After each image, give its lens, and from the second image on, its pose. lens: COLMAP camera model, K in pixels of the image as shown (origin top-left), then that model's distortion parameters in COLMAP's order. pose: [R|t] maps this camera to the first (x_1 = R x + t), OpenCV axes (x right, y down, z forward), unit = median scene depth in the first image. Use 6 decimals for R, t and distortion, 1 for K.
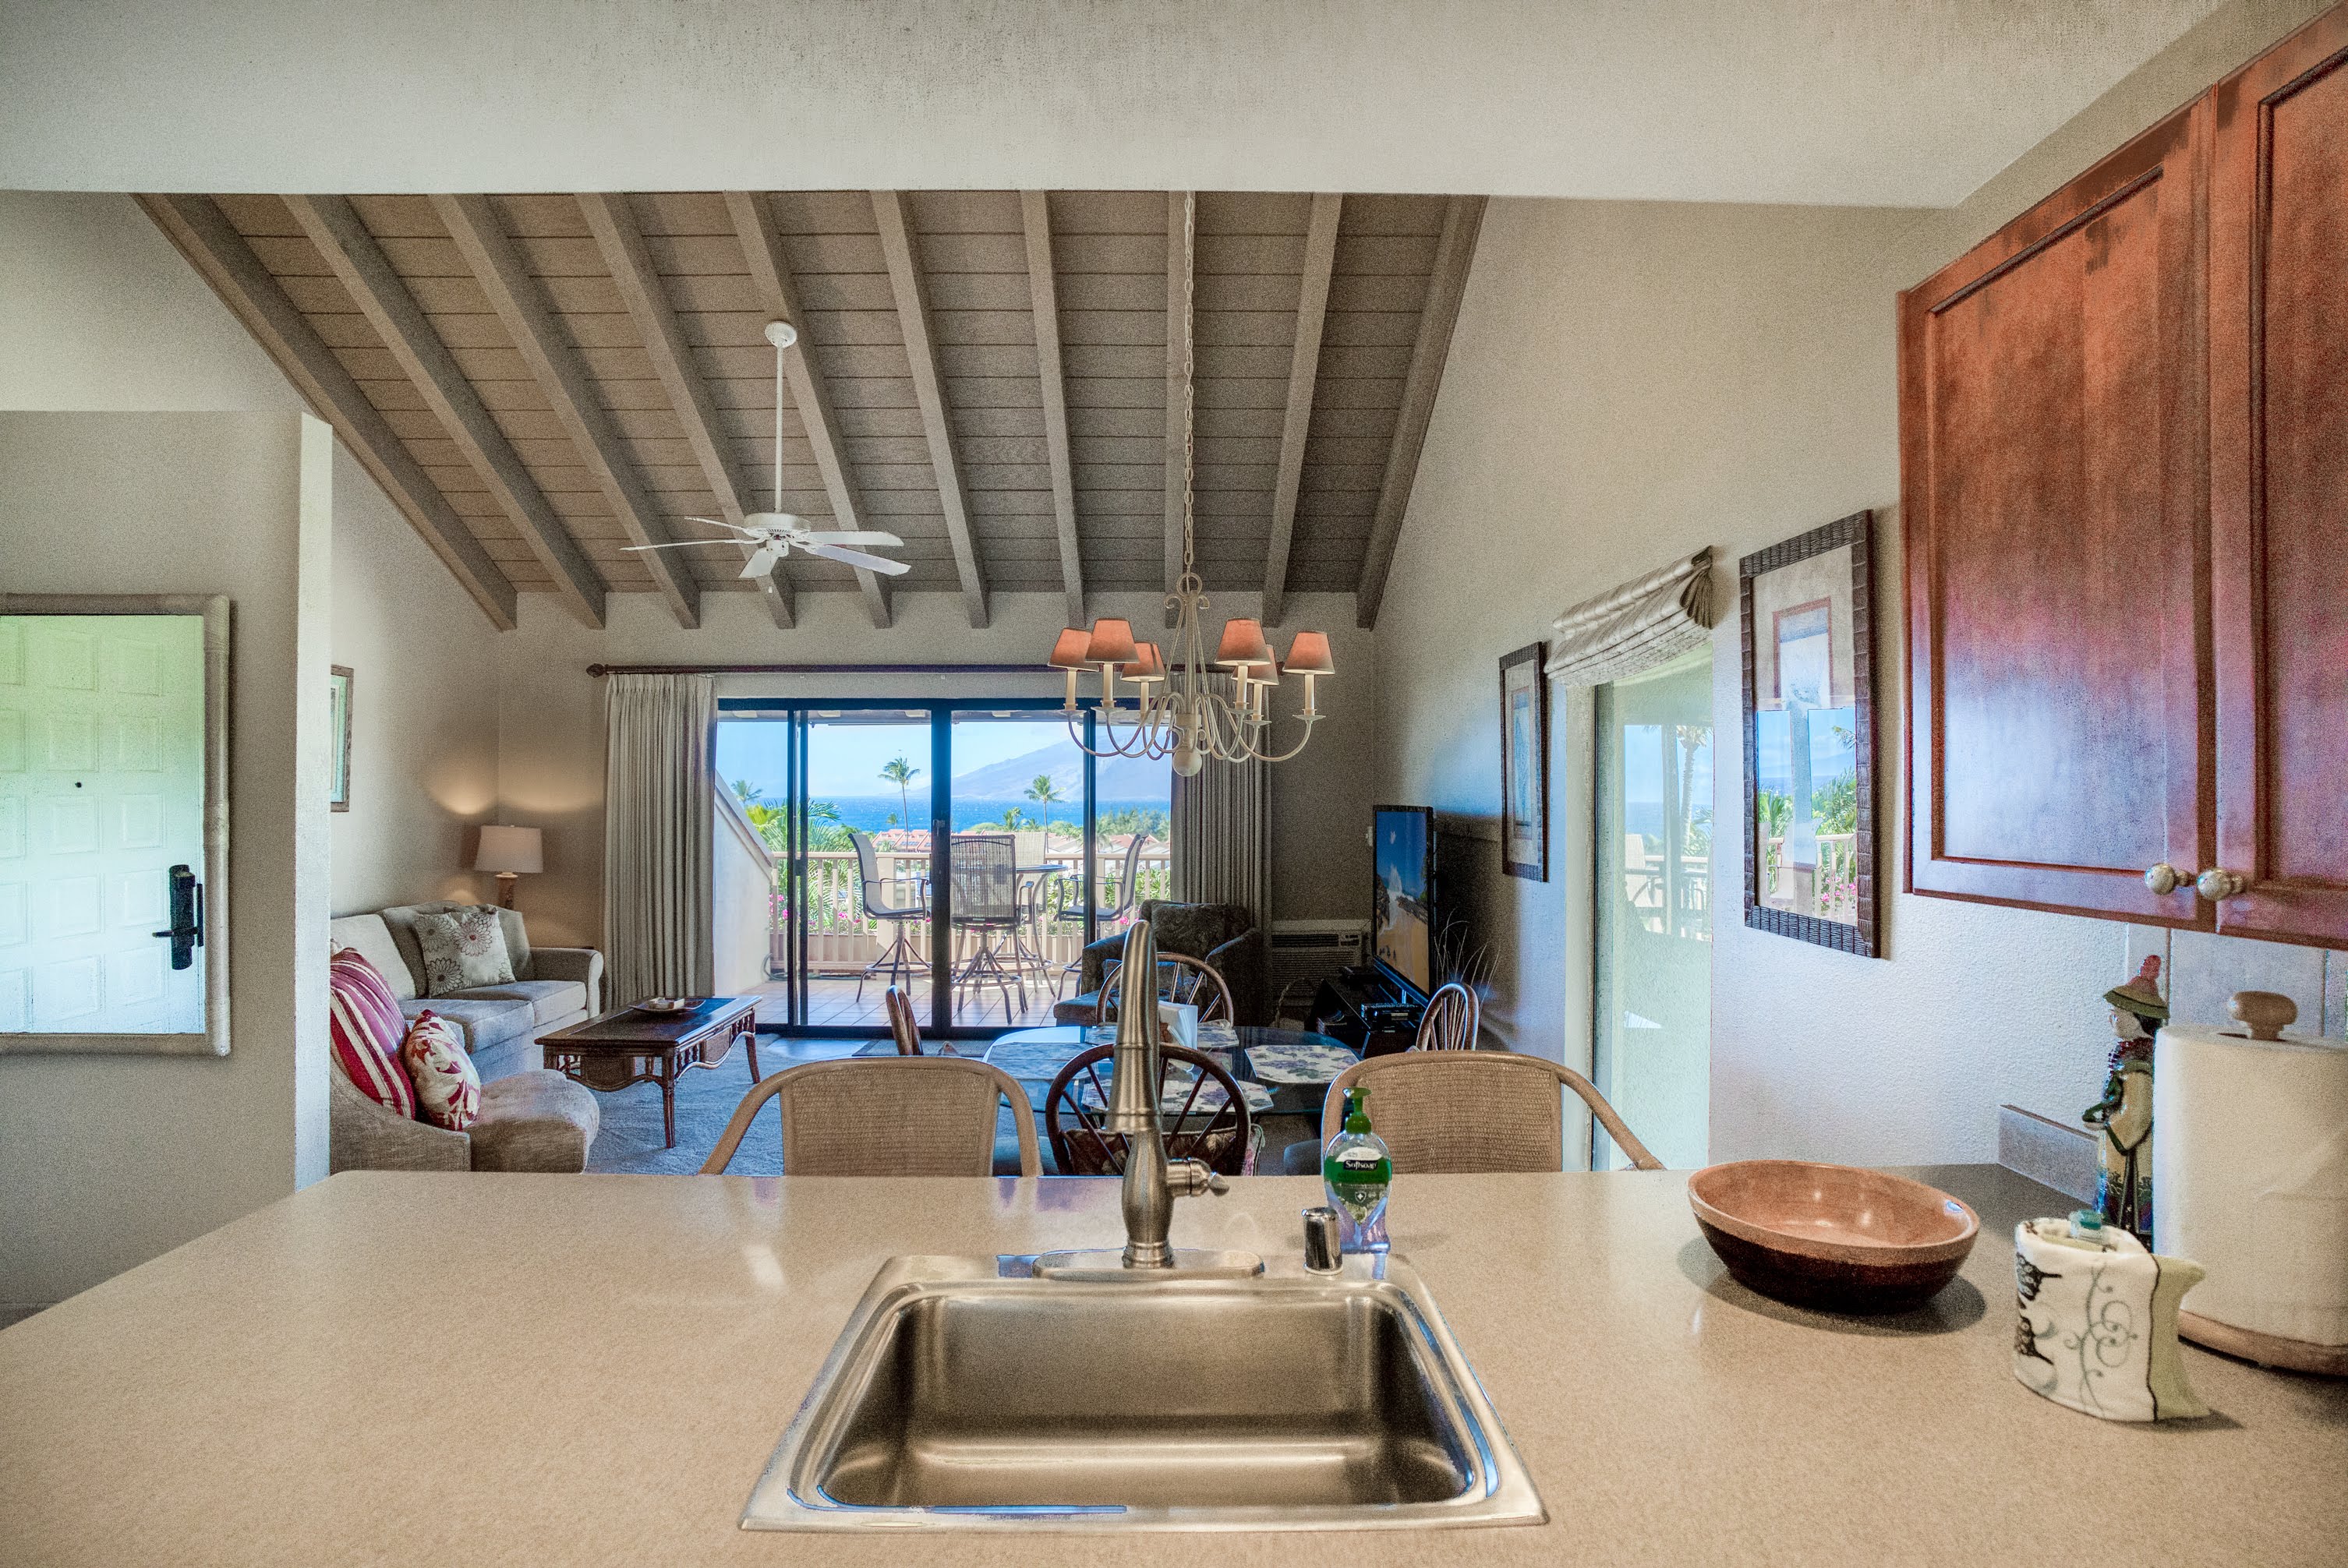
lens RADIAL K [[1241.6, 0, 1173.0], [0, 1241.6, 793.0], [0, 0, 1]] dist [-0.061261, 0.034635]
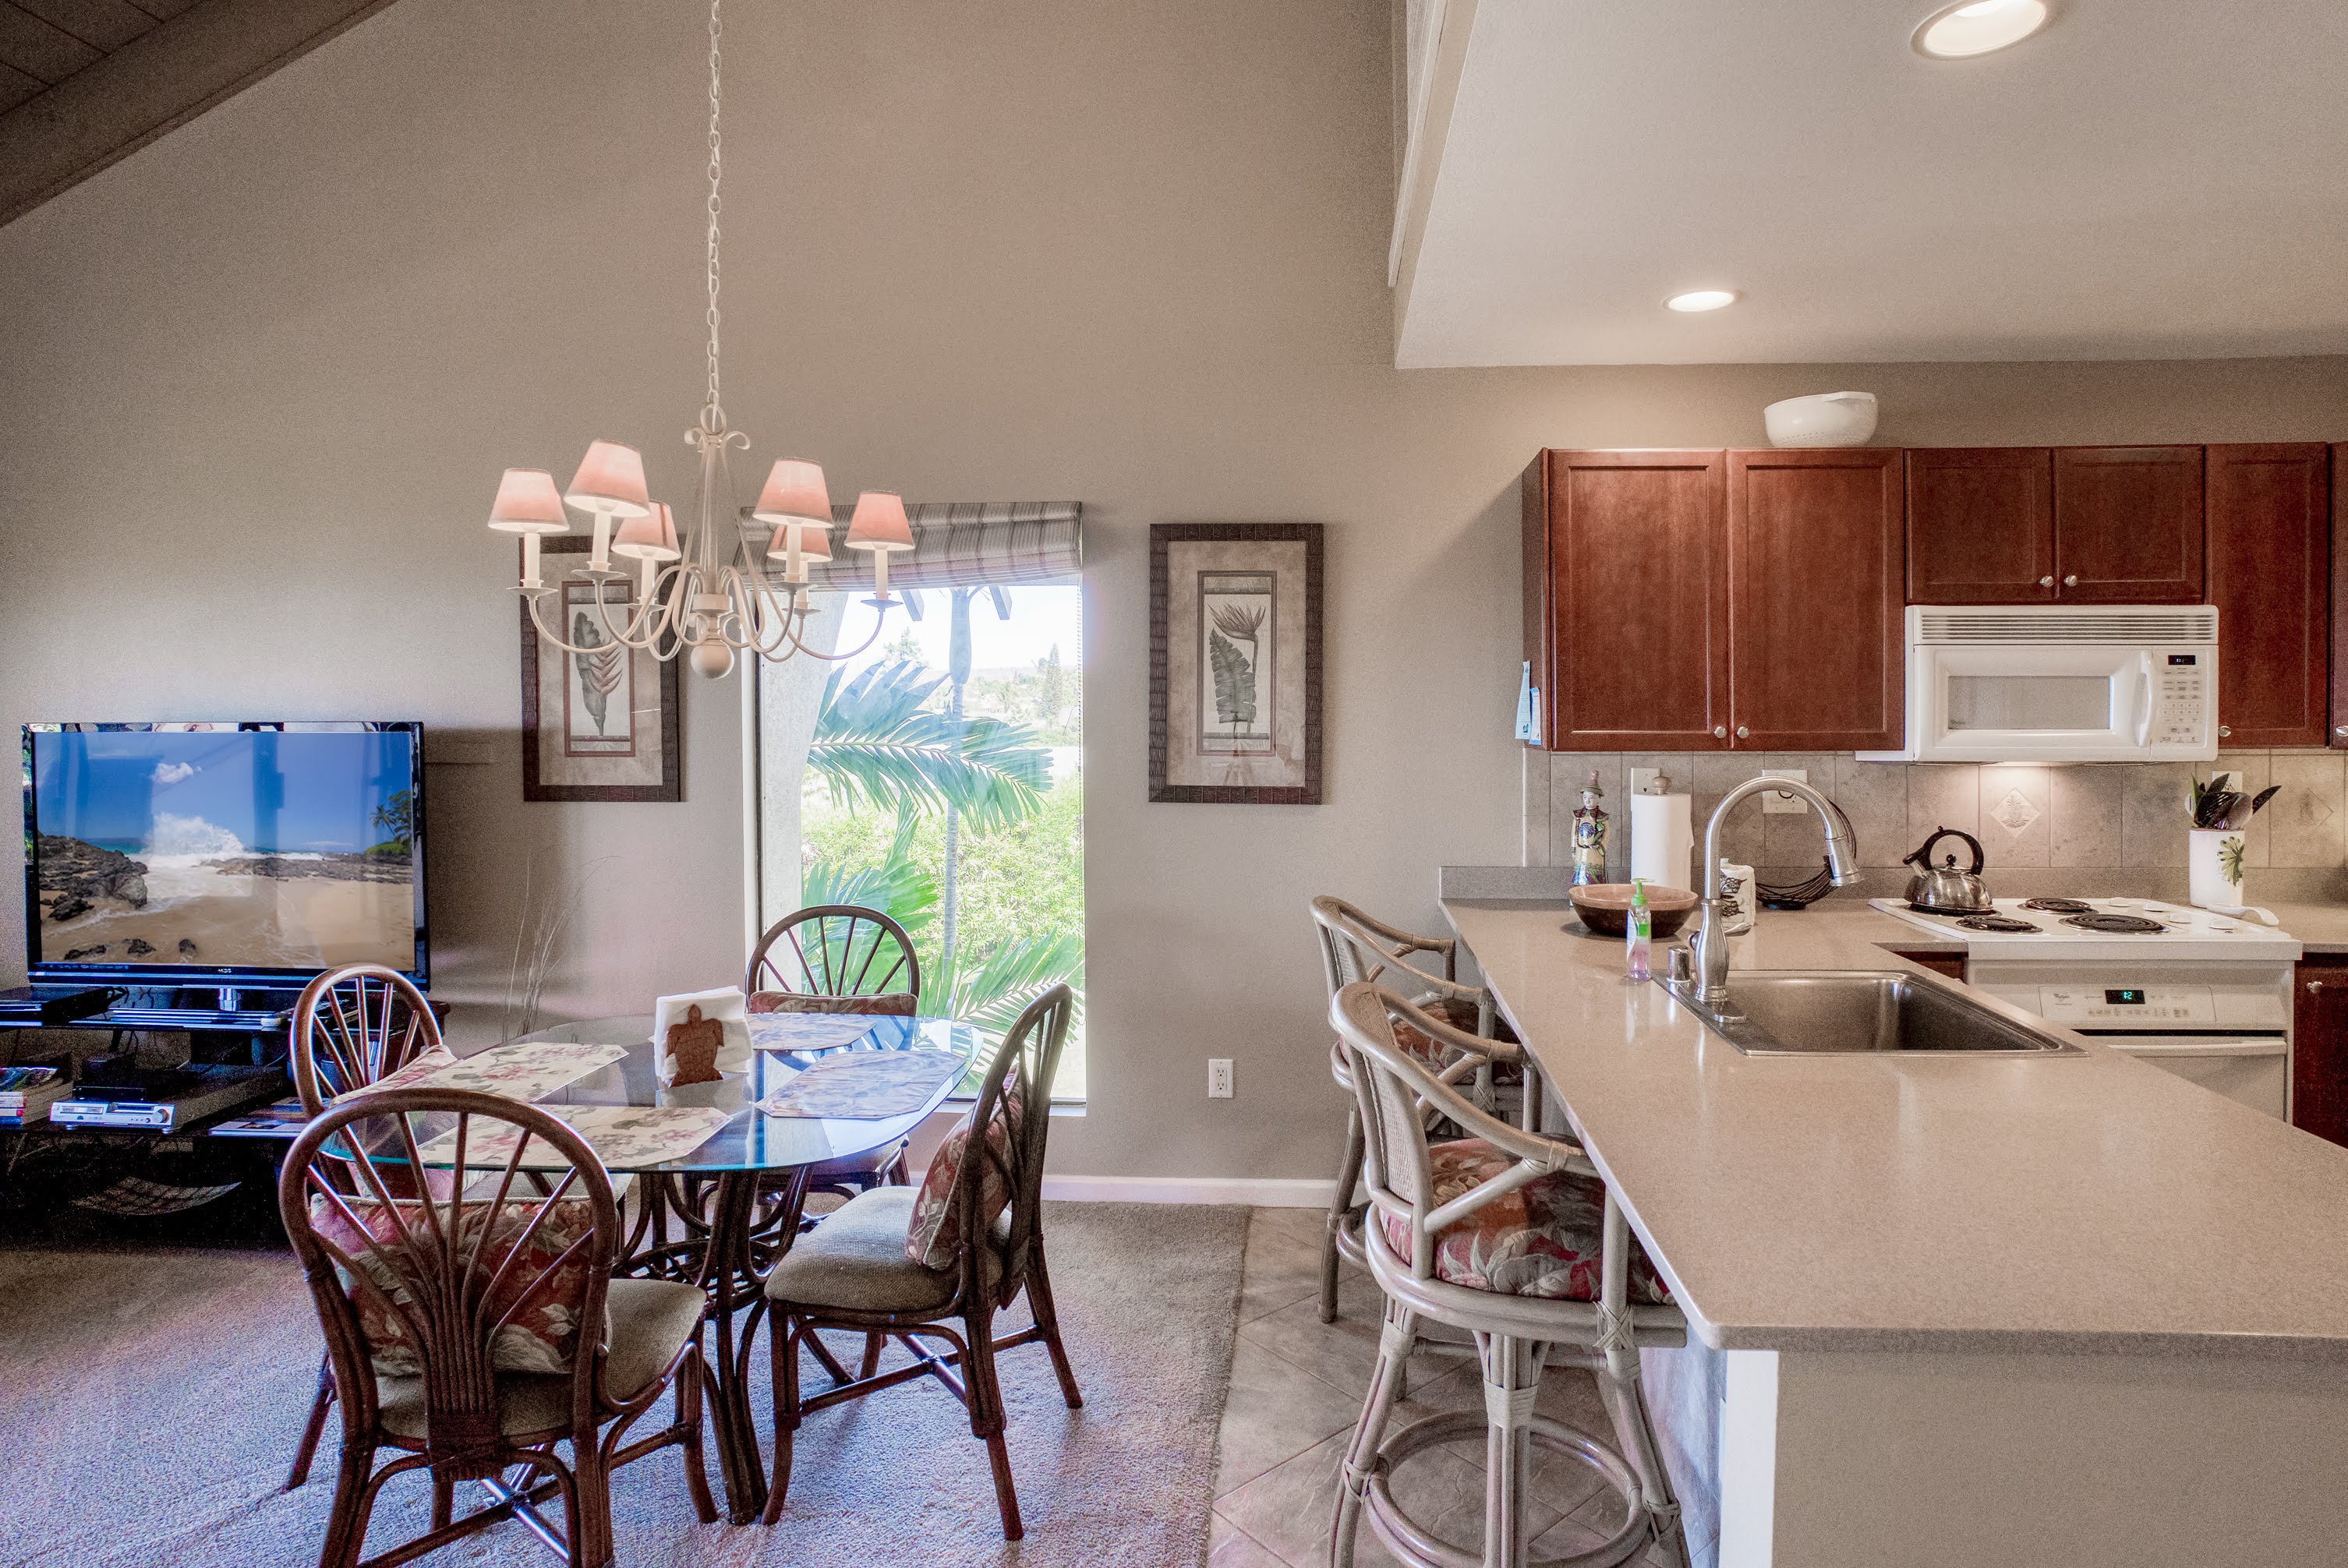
lens RADIAL K [[1241.6, 0, 1247.8], [0, 1241.6, 722.5], [0, 0, 1]] dist [-0.061261, 0.034635]
pose [[0.065248, -0.008707, 0.997831, -1.497378], [-0.000859, 0.999961, 0.008781, 0.019143], [-0.997869, -0.001430, 0.065238, 1.395369]]
